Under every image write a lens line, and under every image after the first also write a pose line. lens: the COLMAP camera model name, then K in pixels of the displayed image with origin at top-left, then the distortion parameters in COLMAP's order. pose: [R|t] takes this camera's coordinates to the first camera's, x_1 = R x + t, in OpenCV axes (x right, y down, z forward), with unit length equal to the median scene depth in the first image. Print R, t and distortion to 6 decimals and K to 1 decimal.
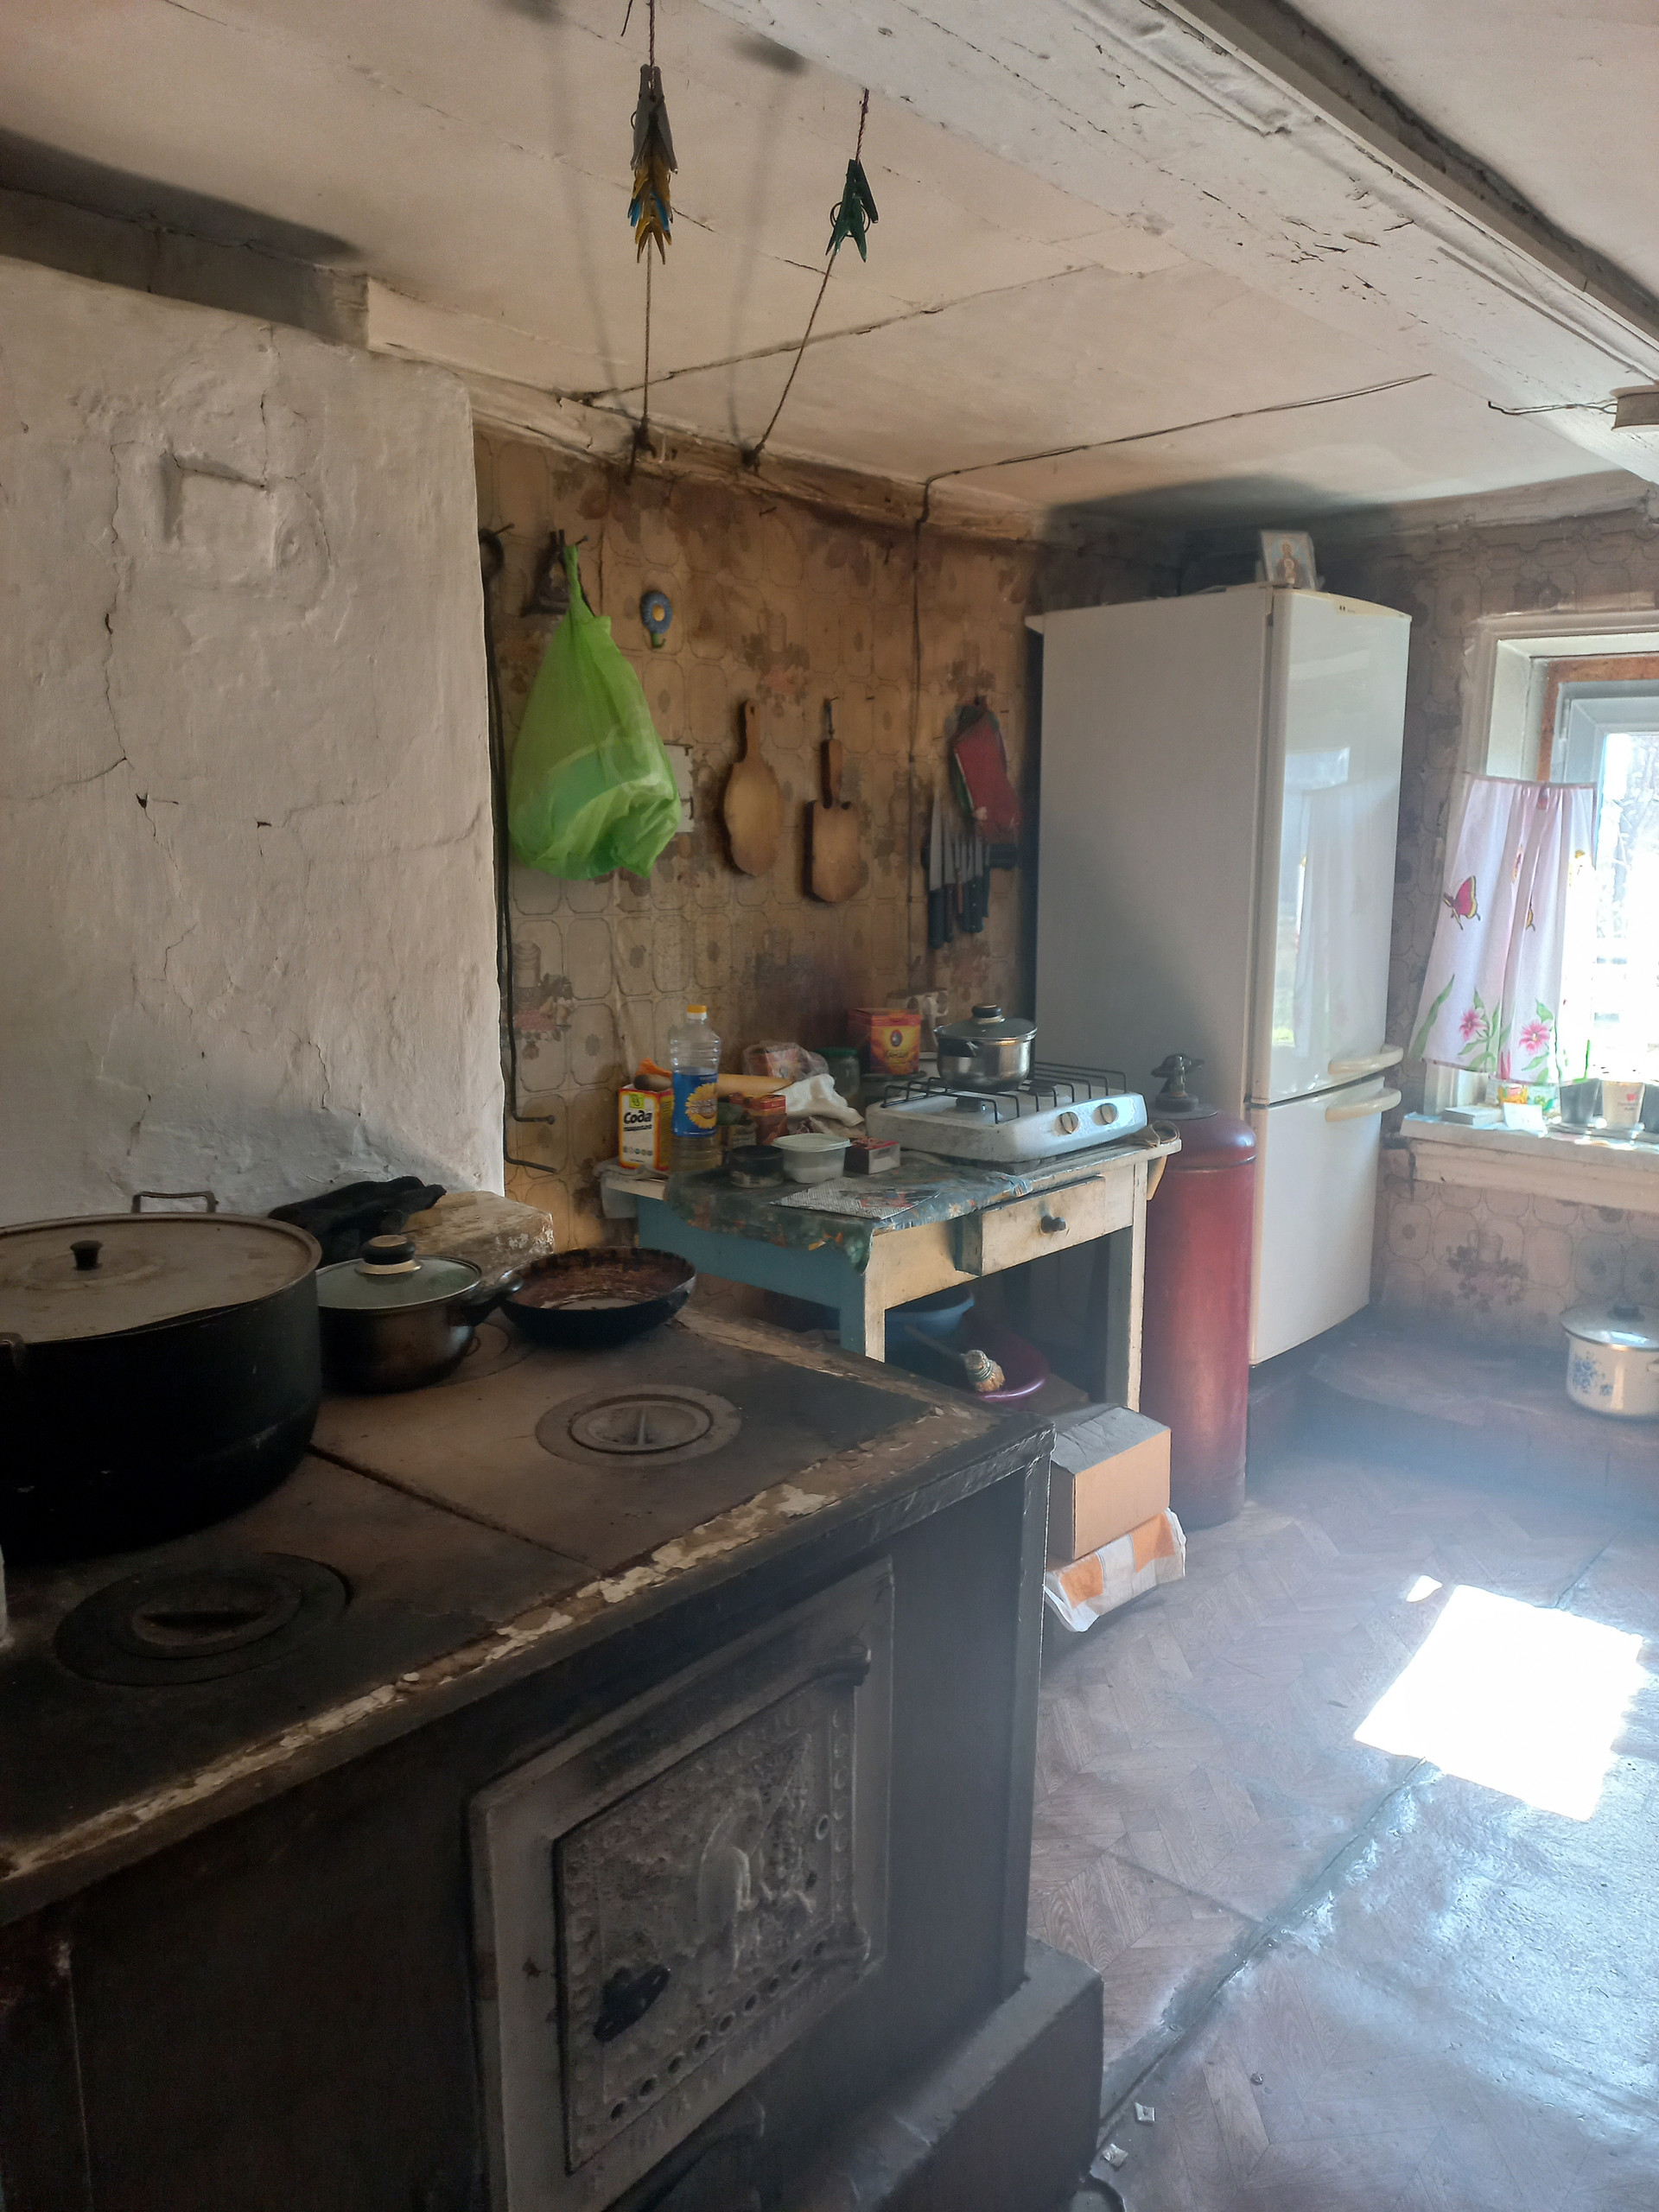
lens RADIAL K [[1583.7, 0, 871.5], [0, 1583.7, 1102.9], [0, 0, 1]] dist [0.044532, -0.017240]
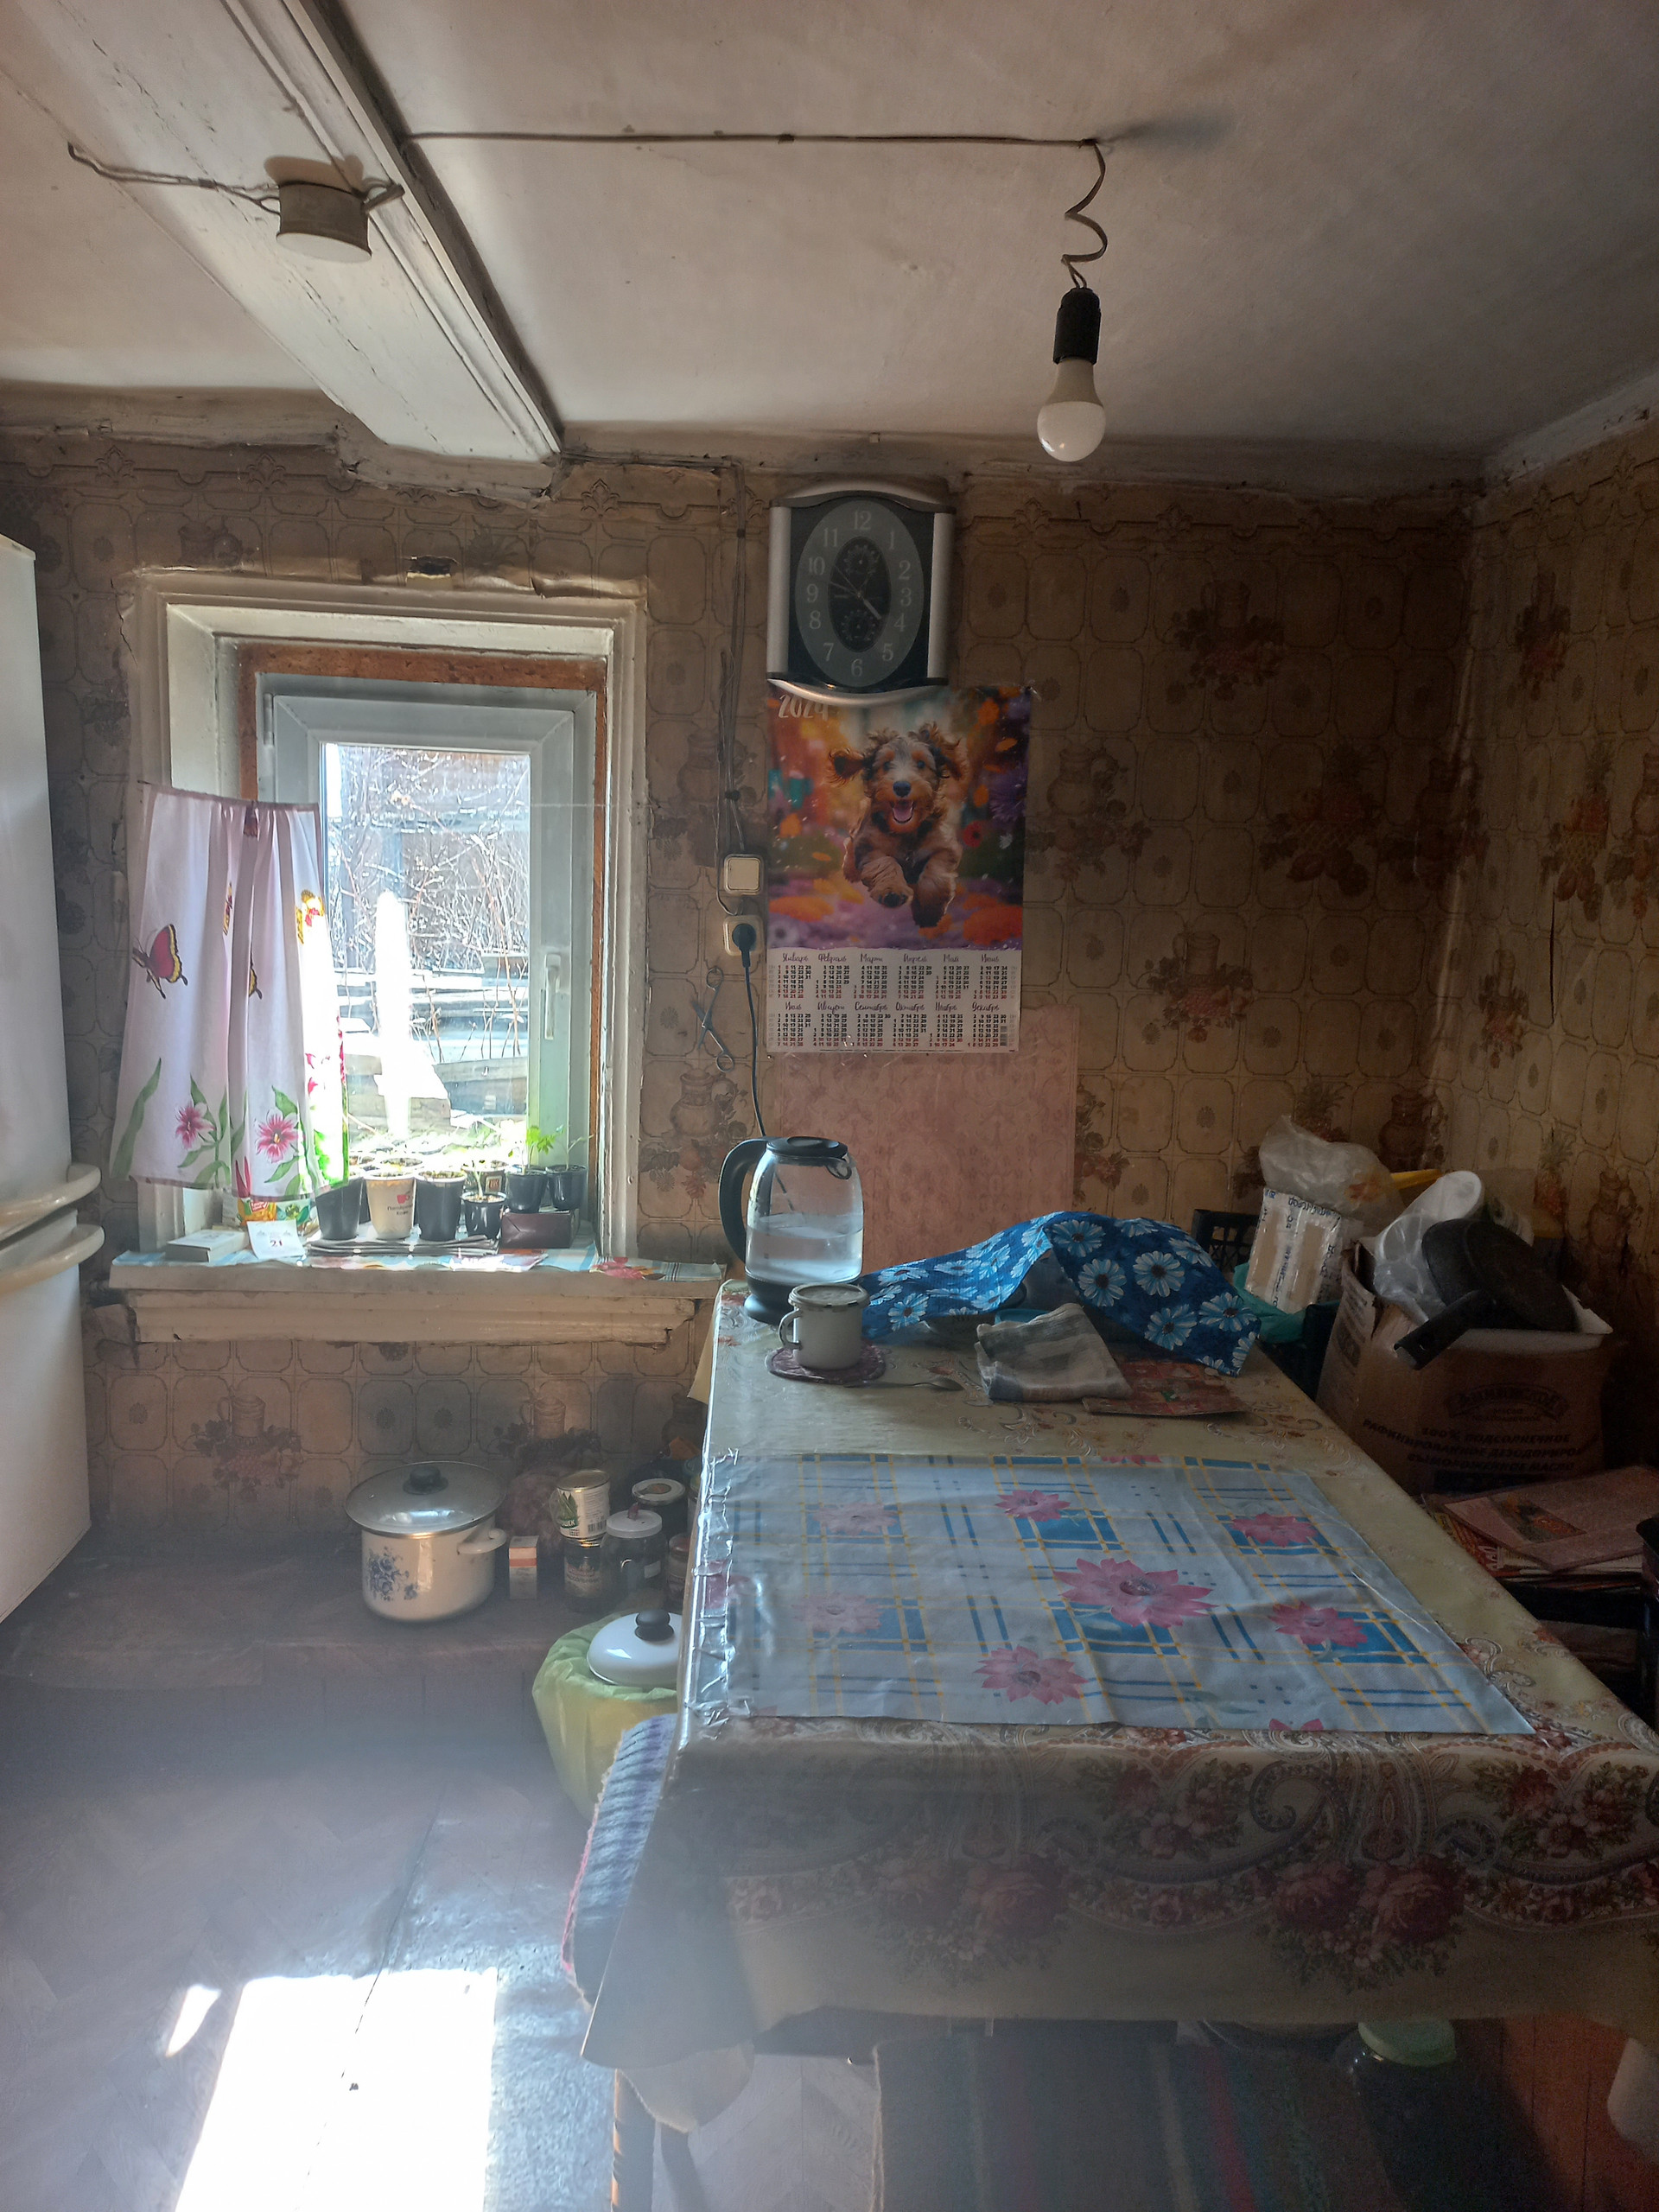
lens RADIAL K [[1583.7, 0, 808.4], [0, 1583.7, 1104.7], [0, 0, 1]] dist [0.044532, -0.017240]
pose [[0.753742, -0.091845, 0.650721, 0.115180], [0.096361, 0.994929, 0.028812, -0.053692], [-0.650067, 0.040988, 0.758770, 0.261729]]
